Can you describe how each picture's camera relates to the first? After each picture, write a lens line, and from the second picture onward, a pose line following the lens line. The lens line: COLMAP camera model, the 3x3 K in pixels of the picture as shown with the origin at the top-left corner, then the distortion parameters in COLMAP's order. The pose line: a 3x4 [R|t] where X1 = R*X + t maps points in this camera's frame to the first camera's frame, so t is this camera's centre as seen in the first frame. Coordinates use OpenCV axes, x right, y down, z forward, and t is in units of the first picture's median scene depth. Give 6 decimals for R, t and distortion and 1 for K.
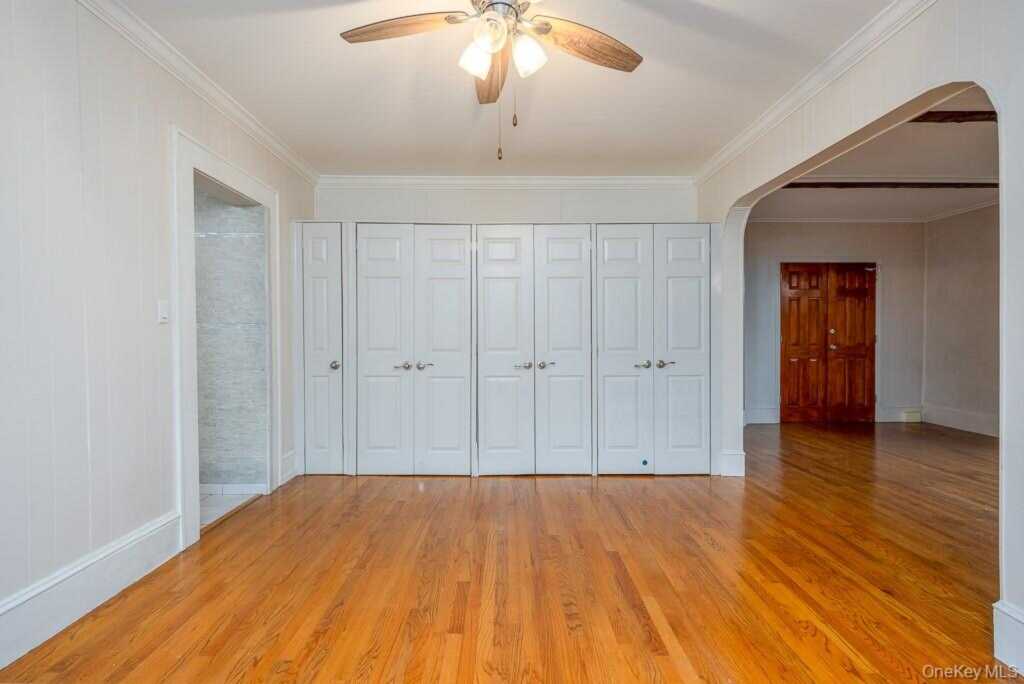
lens RADIAL K [[477.4, 0, 510.0], [0, 477.4, 340.6], [0, 0, 1]] dist [-0.011755, -0.000081]
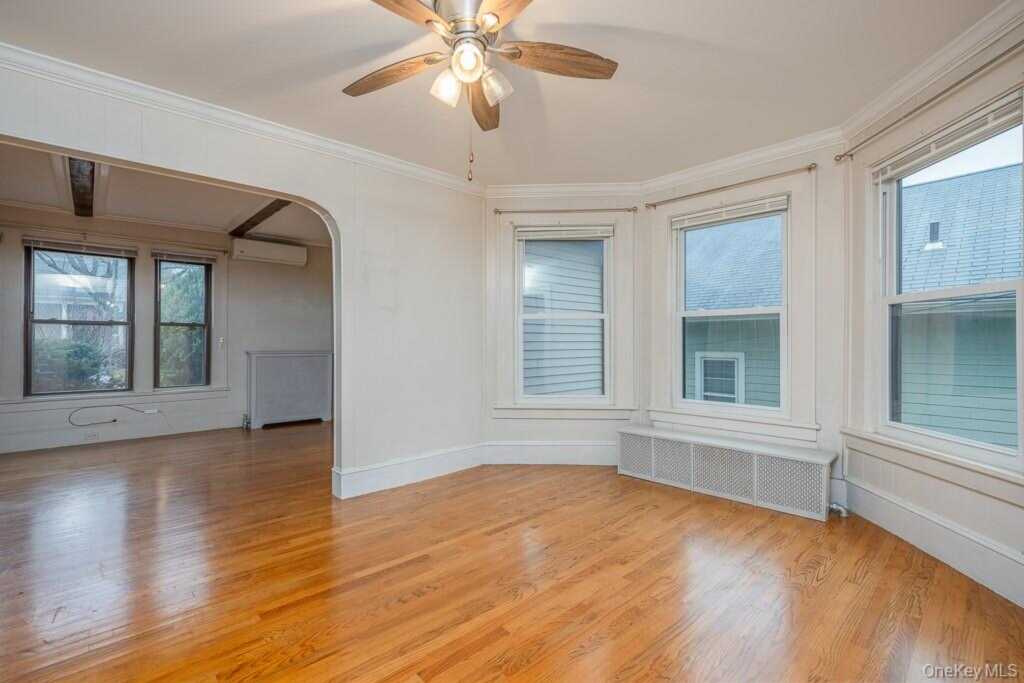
lens RADIAL K [[454.8, 0, 510.6], [0, 454.8, 340.0], [0, 0, 1]] dist [0.001455, -0.000182]
pose [[-0.674677, 0.003409, 0.738105, -0.835364], [0.004981, 0.999988, -0.000065, -0.016579], [-0.738096, 0.003633, -0.674686, 1.614936]]
